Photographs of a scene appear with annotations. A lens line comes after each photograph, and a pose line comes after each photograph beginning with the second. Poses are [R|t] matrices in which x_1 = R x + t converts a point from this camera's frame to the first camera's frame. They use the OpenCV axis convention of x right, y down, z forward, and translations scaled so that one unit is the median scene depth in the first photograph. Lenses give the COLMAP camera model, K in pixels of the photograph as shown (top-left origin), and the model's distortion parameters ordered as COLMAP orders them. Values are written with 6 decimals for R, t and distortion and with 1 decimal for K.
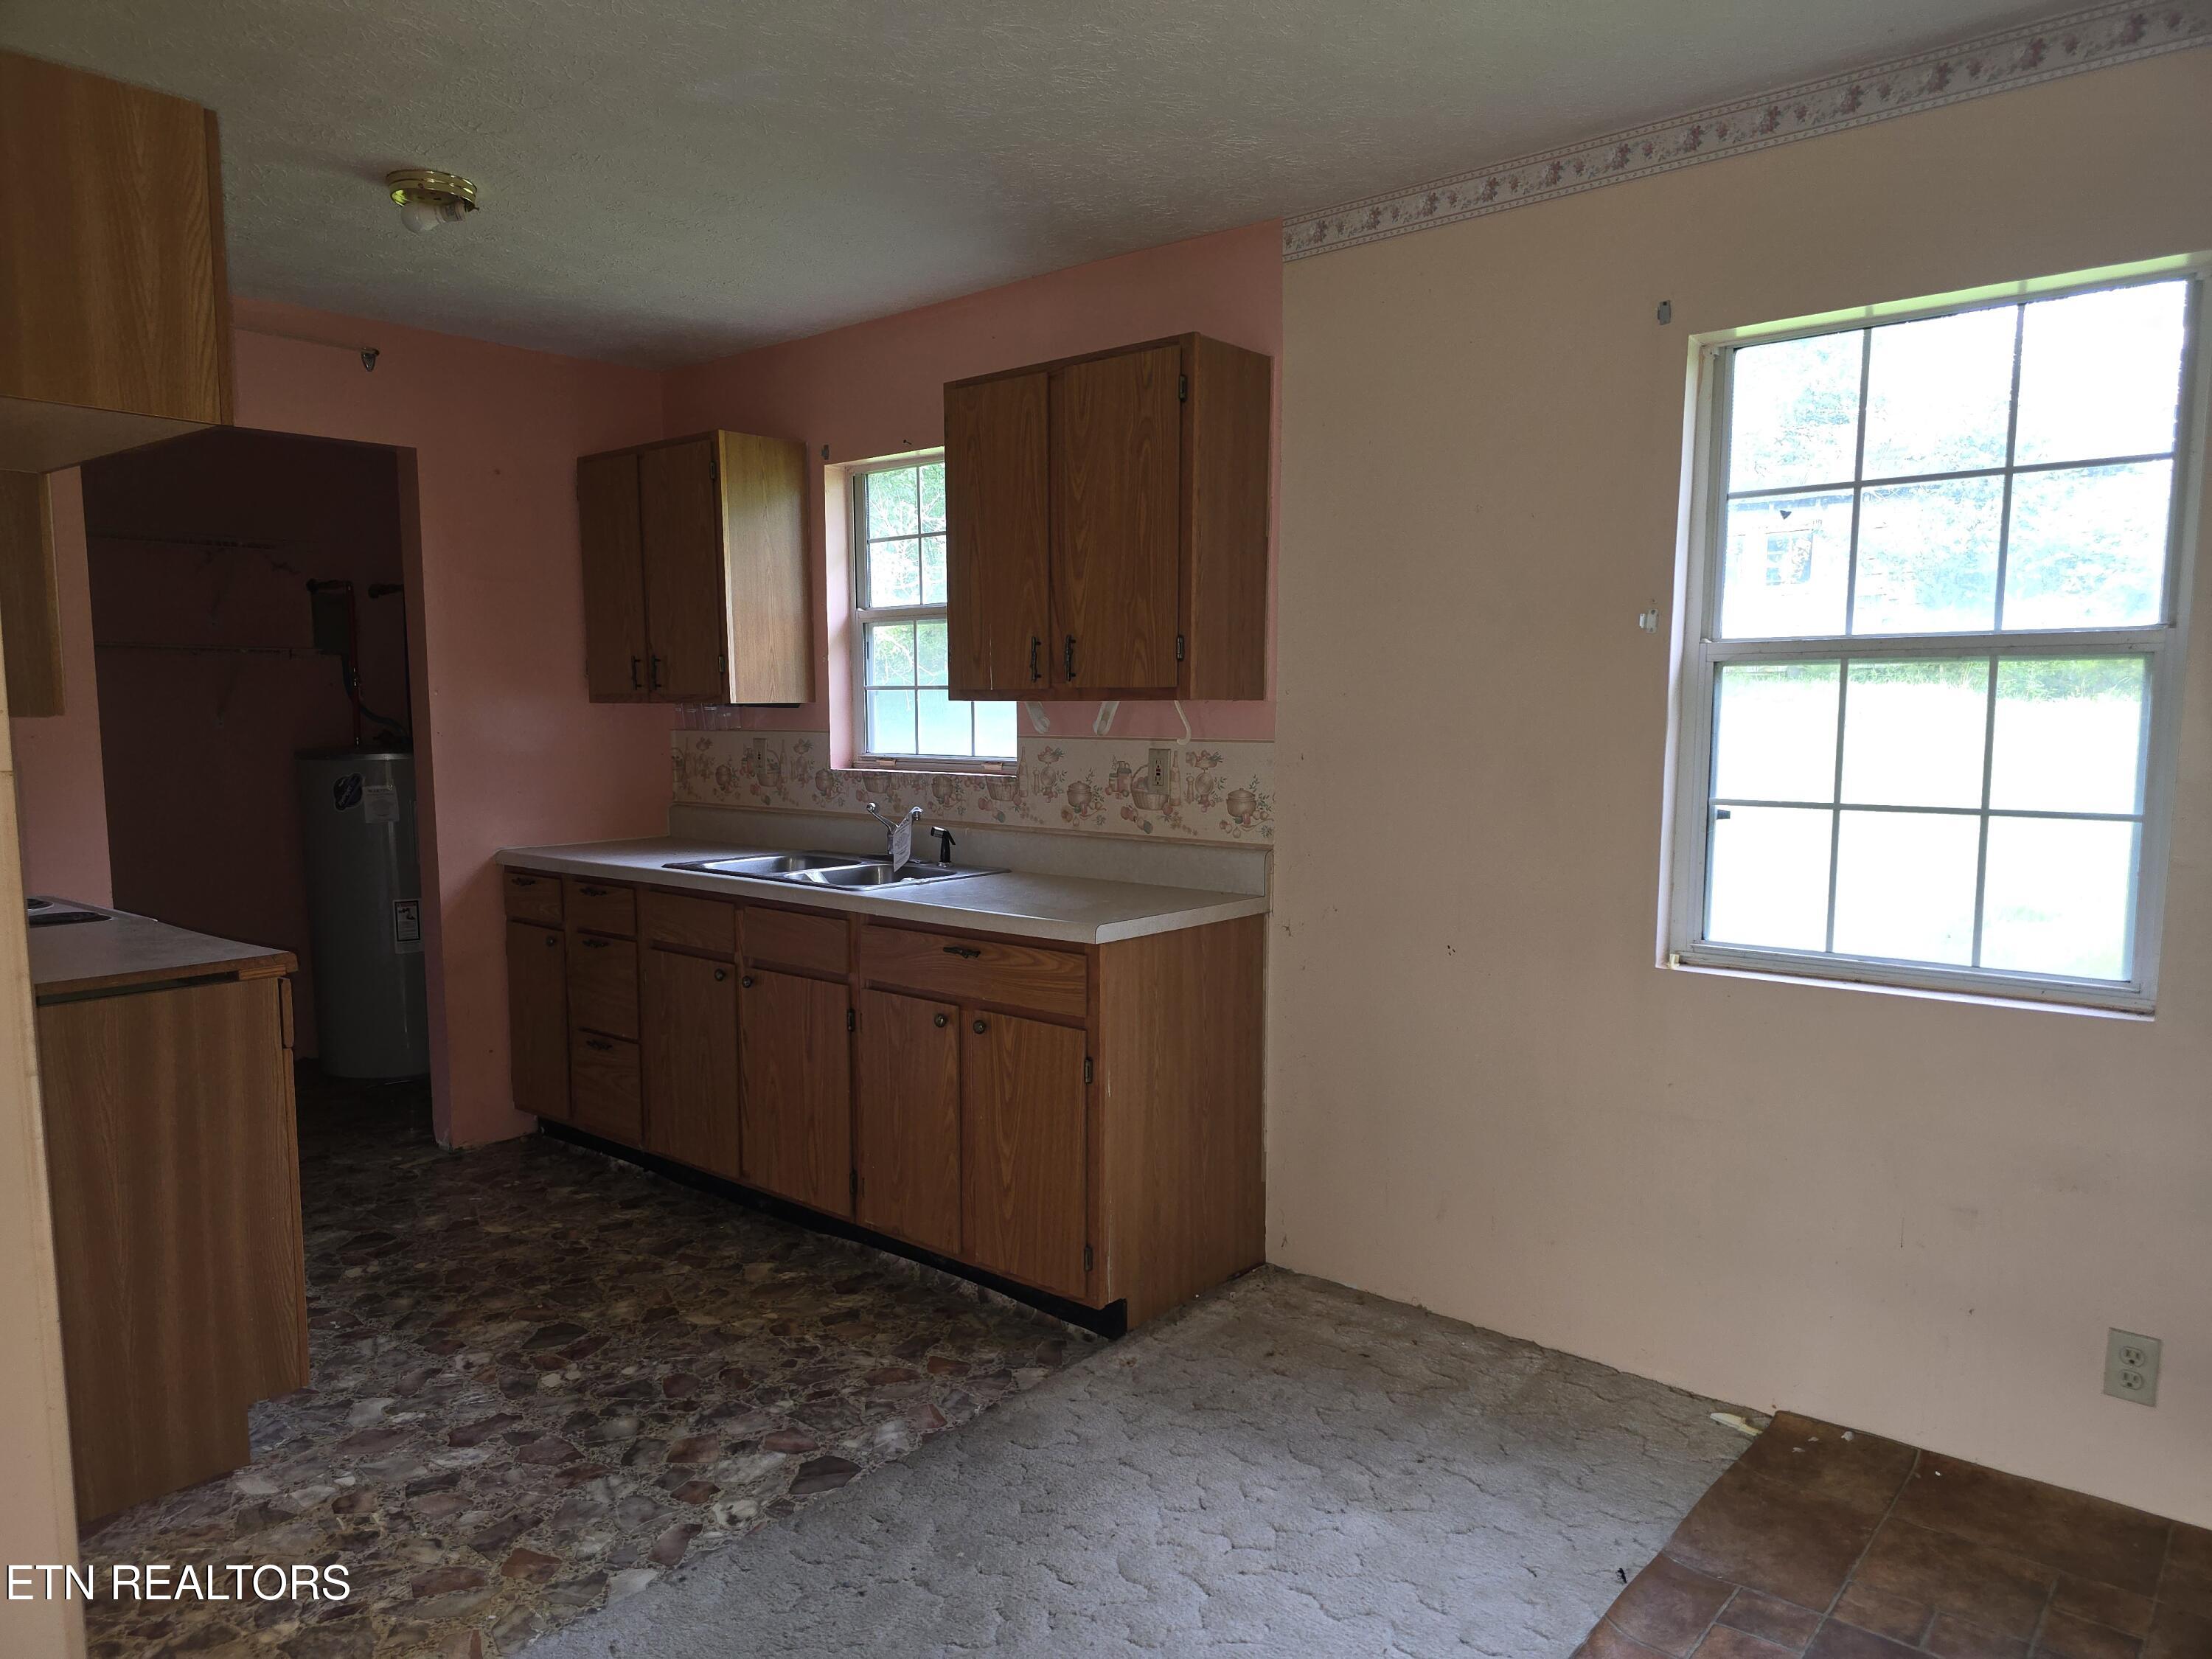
lens RADIAL K [[1503.8, 0, 1107.2], [0, 1503.8, 870.0], [0, 0, 1]] dist [0.106175, -0.059040]
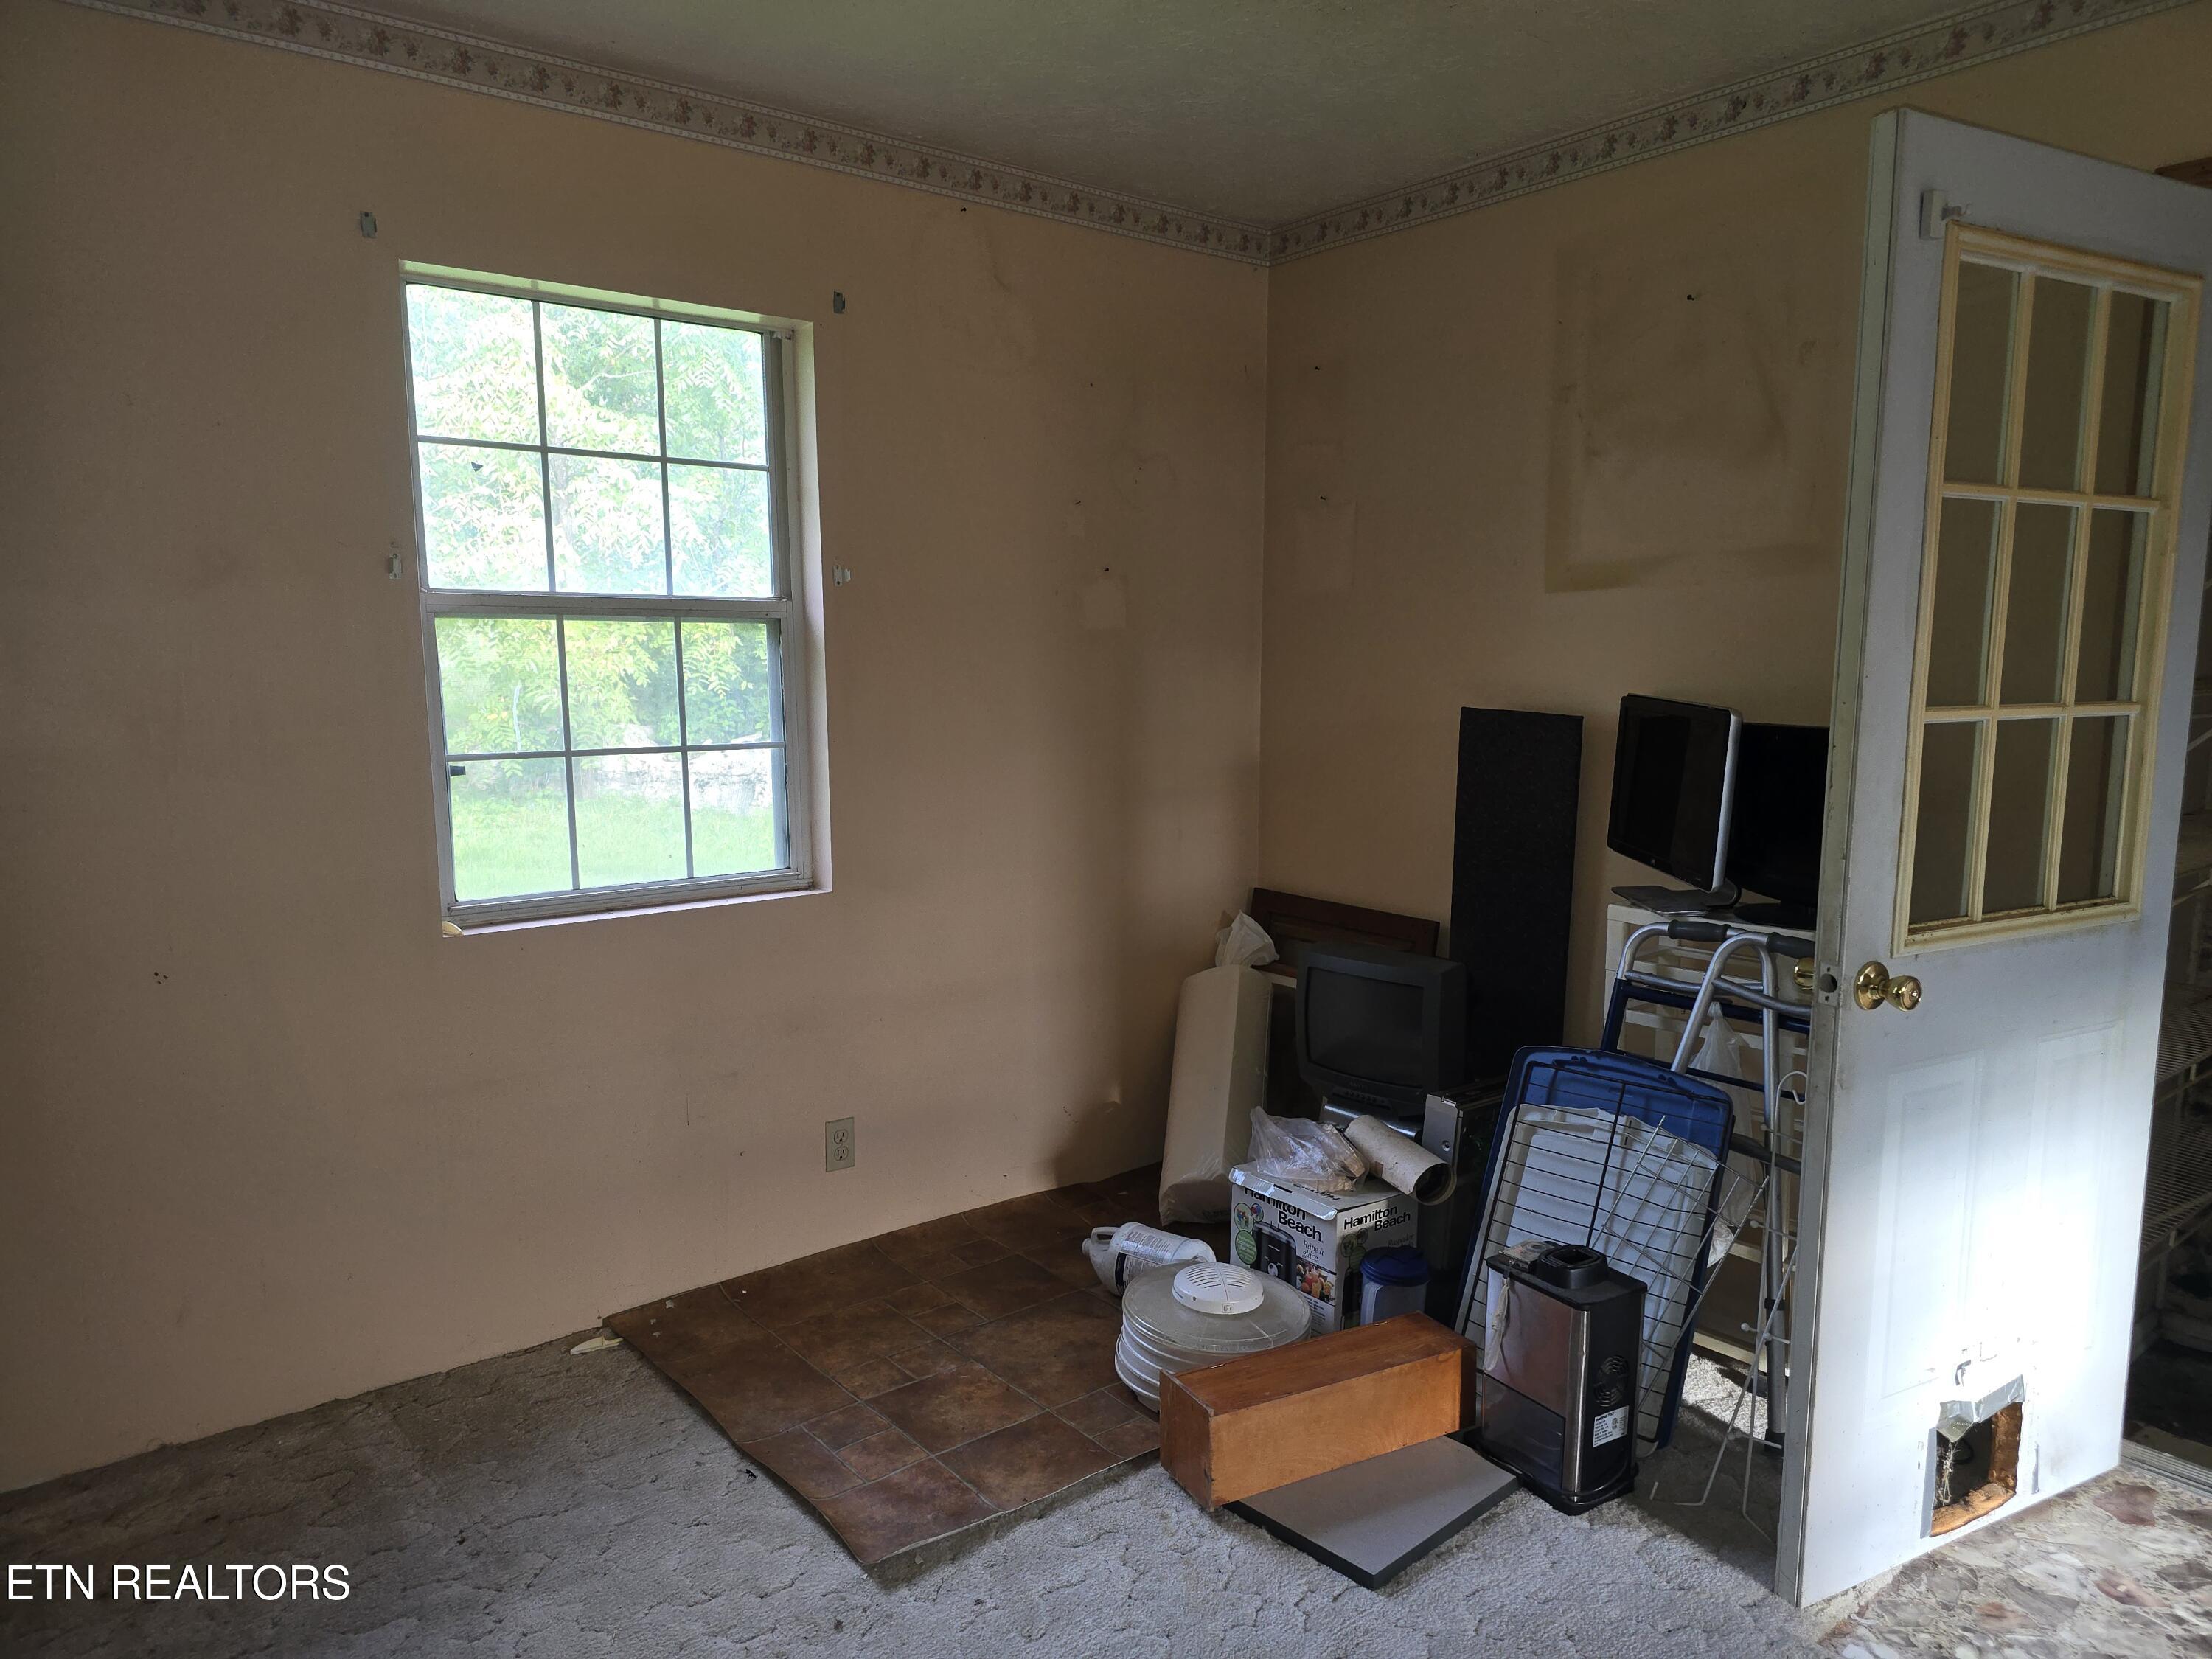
lens RADIAL K [[1503.8, 0, 1107.2], [0, 1503.8, 870.0], [0, 0, 1]] dist [0.106175, -0.059040]
pose [[0.217129, -0.143001, 0.965612, -0.484544], [0.111495, 0.986370, 0.121005, -0.048457], [-0.969755, 0.081388, 0.230113, 0.401459]]
